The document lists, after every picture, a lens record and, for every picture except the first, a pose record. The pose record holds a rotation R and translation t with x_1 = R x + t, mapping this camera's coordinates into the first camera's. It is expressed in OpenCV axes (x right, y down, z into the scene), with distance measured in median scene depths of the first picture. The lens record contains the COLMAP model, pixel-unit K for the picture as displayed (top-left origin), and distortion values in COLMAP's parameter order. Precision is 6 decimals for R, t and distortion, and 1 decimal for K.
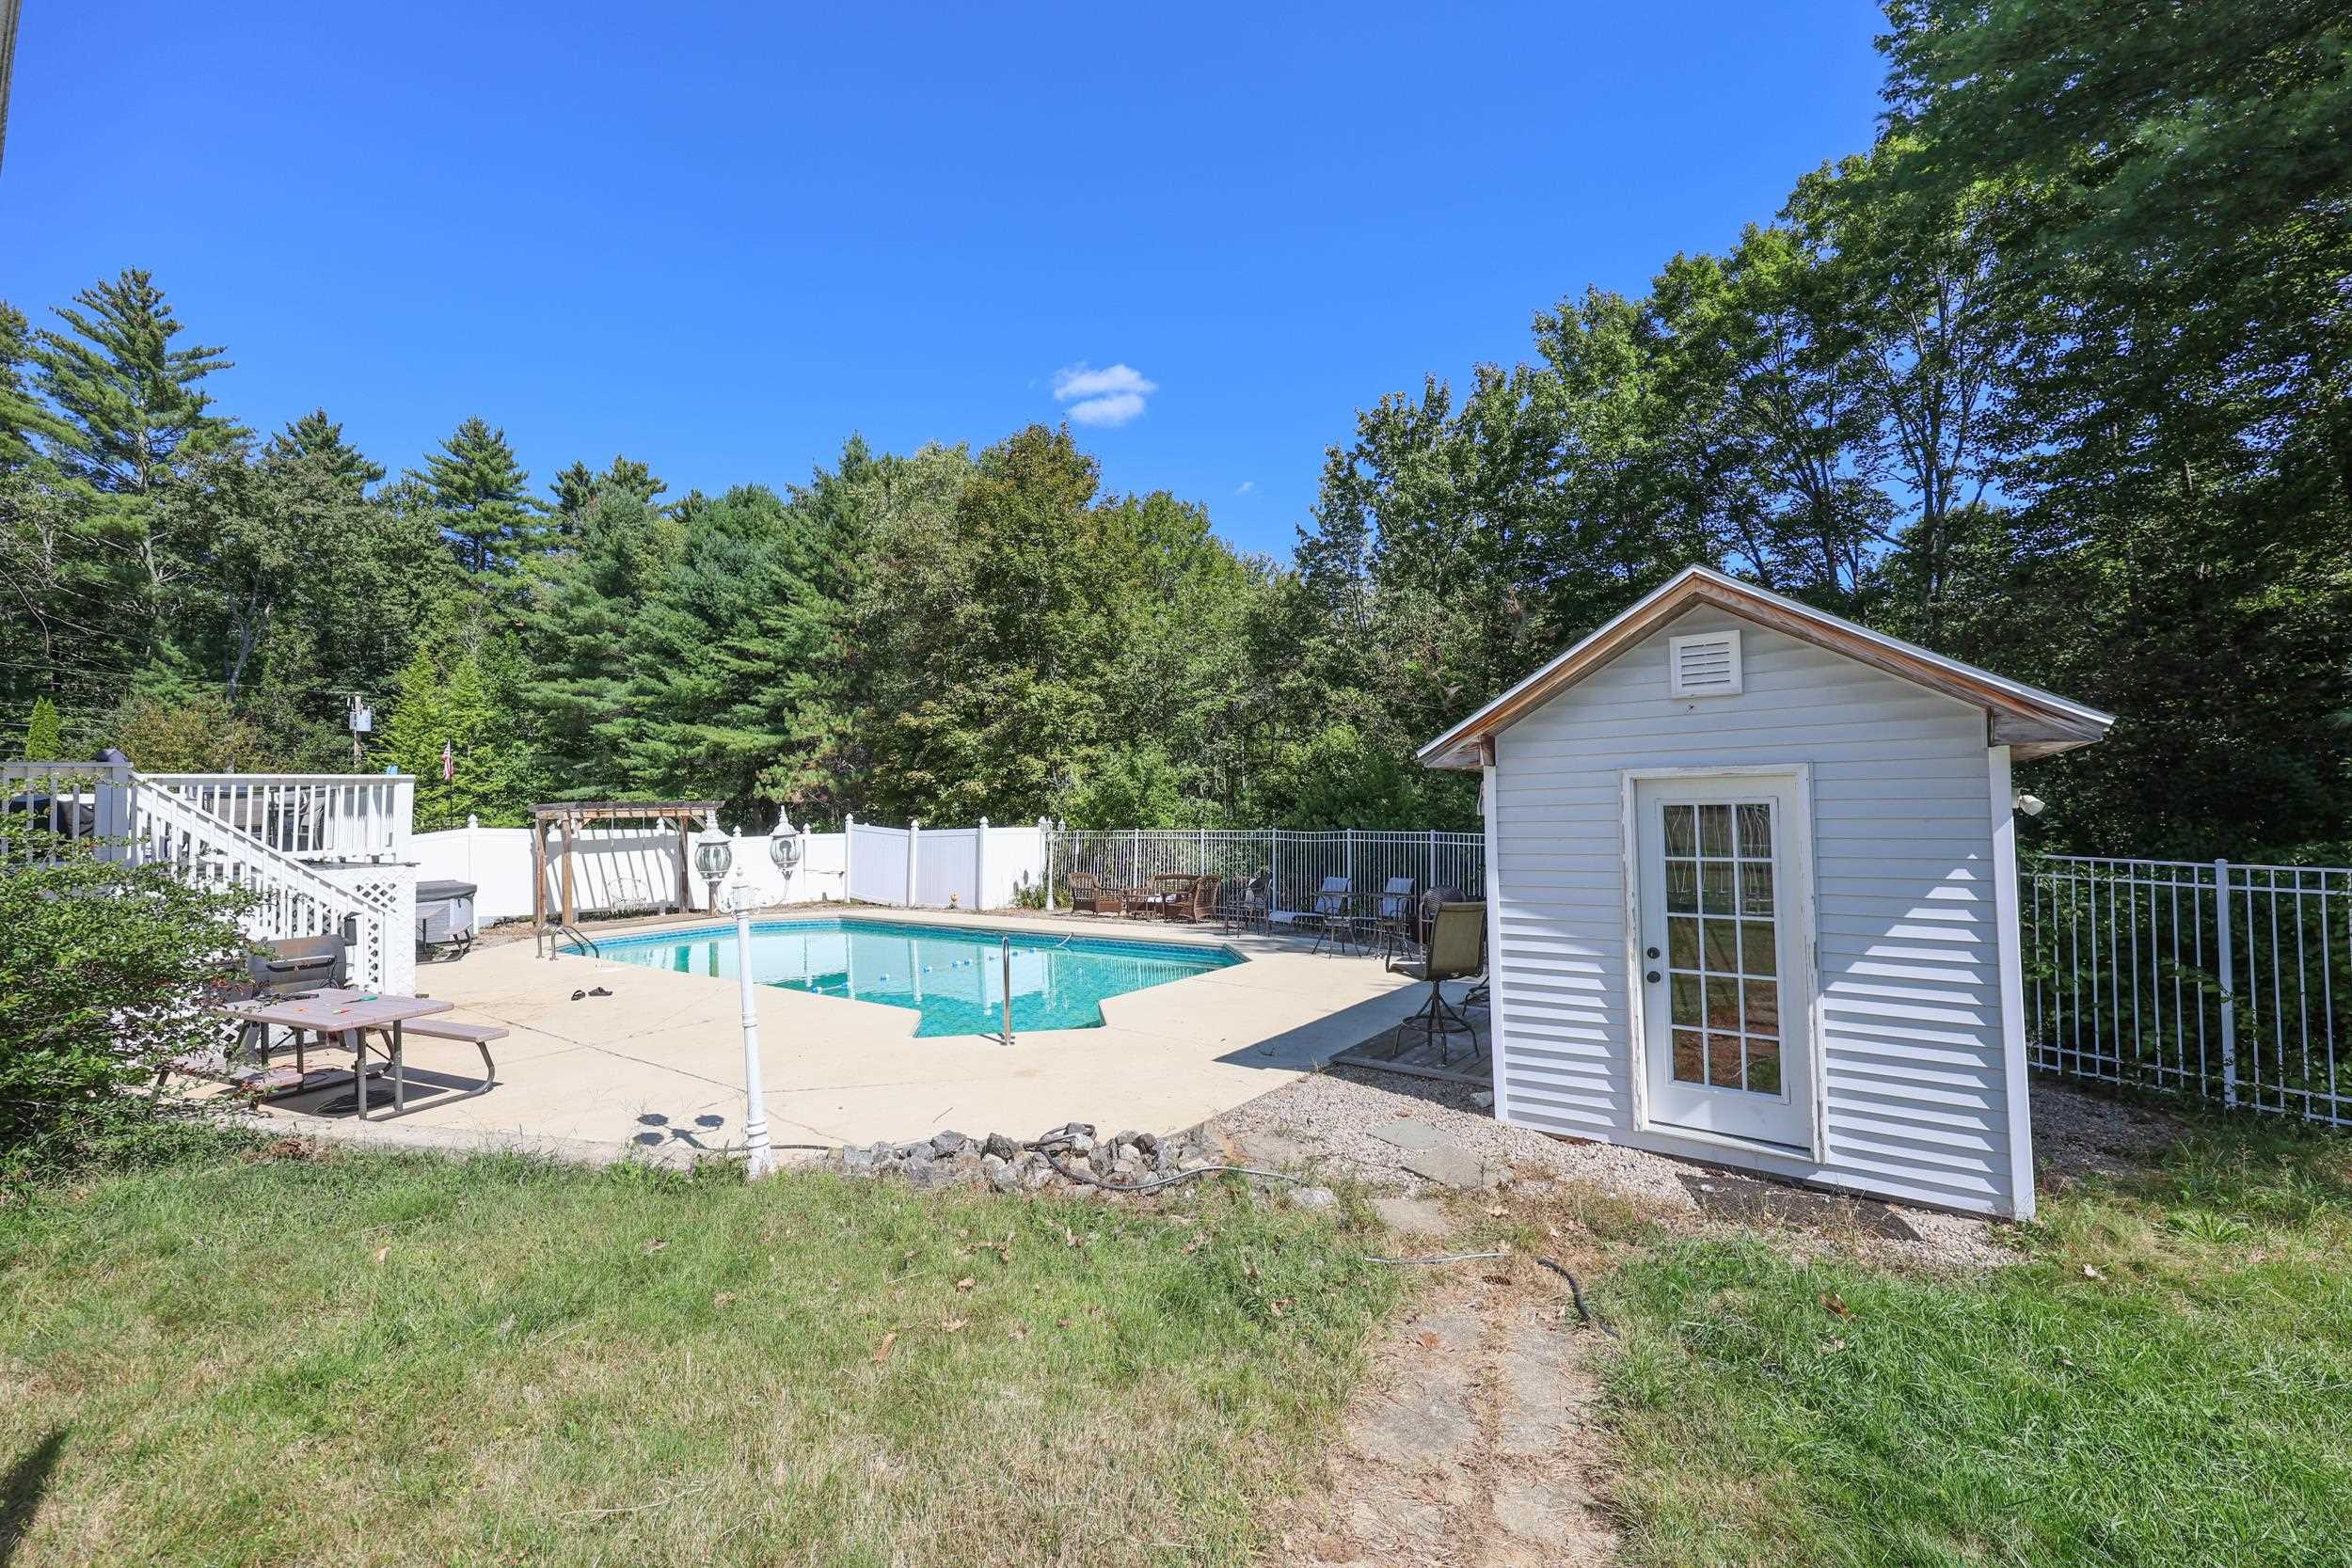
lens RADIAL K [[946.0, 0, 1156.4], [0, 946.0, 781.6], [0, 0, 1]] dist [-0.001277, 0.000825]
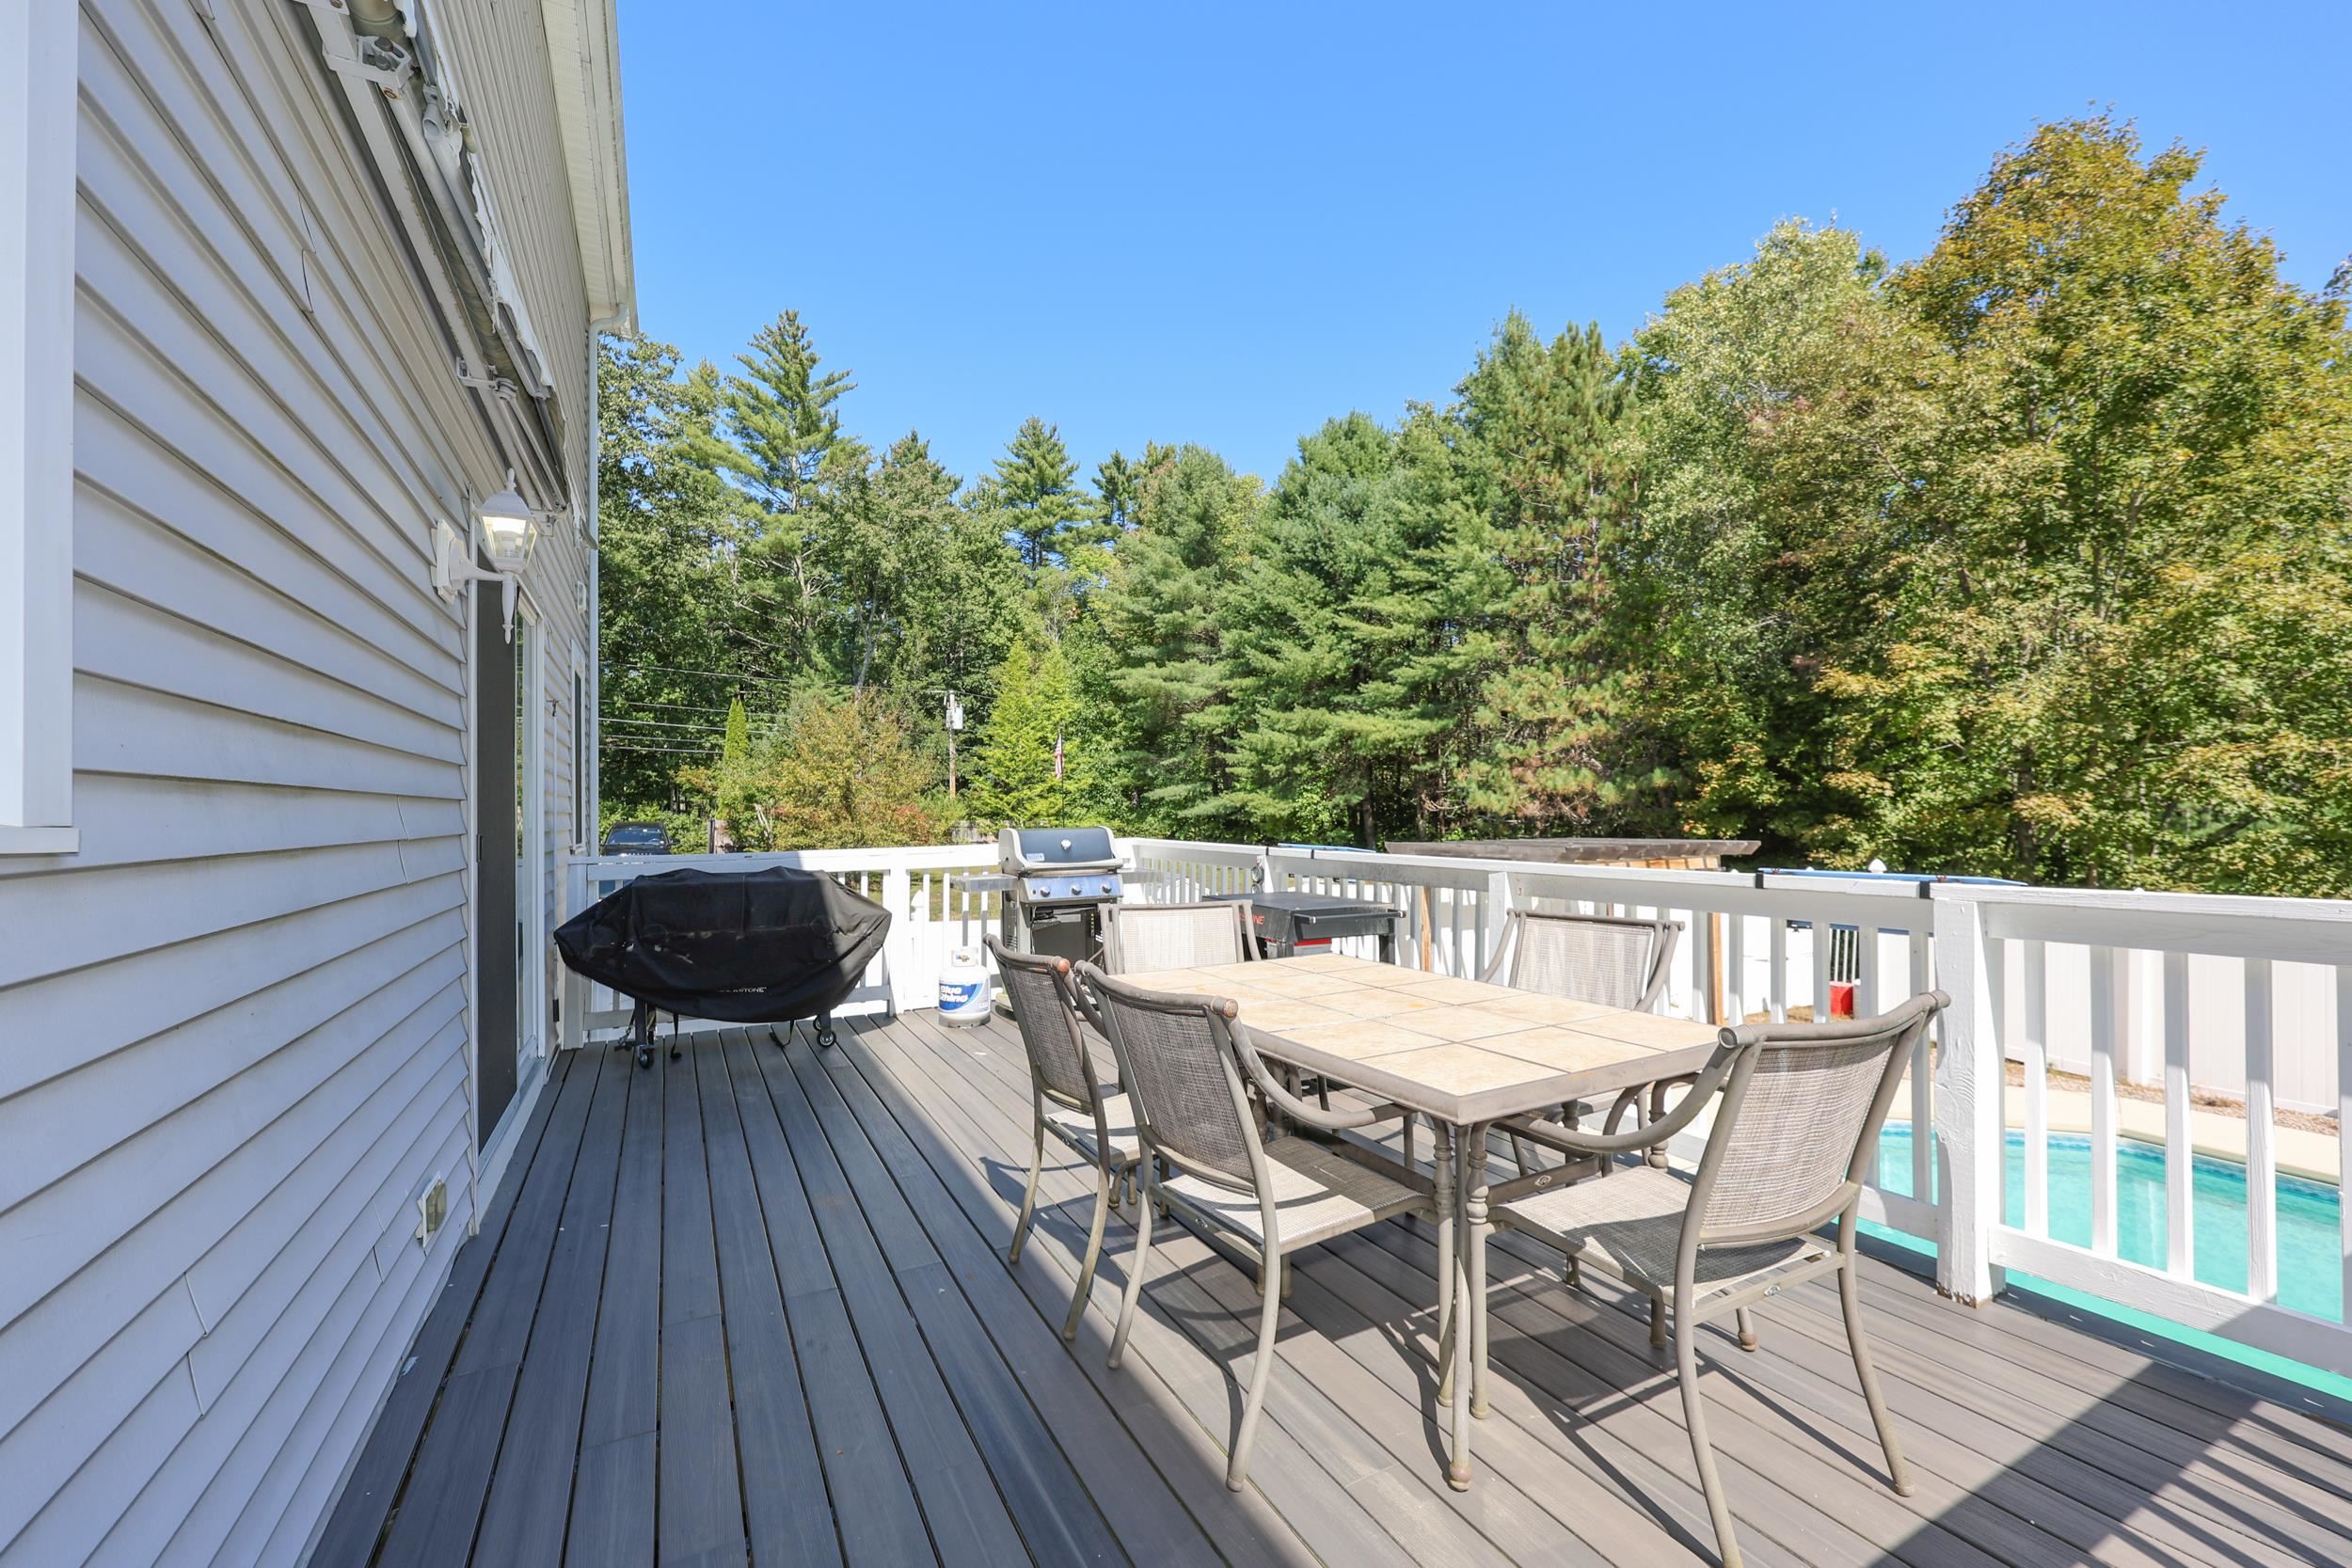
lens RADIAL K [[954.5, 0, 1169.9], [0, 954.5, 792.2], [0, 0, 1]] dist [0.000632, 0.000045]
pose [[0.905231, 0.006123, -0.424876, -0.221214], [0.004146, 0.999721, 0.023241, -0.008736], [0.424900, -0.022800, 0.904953, 0.187653]]
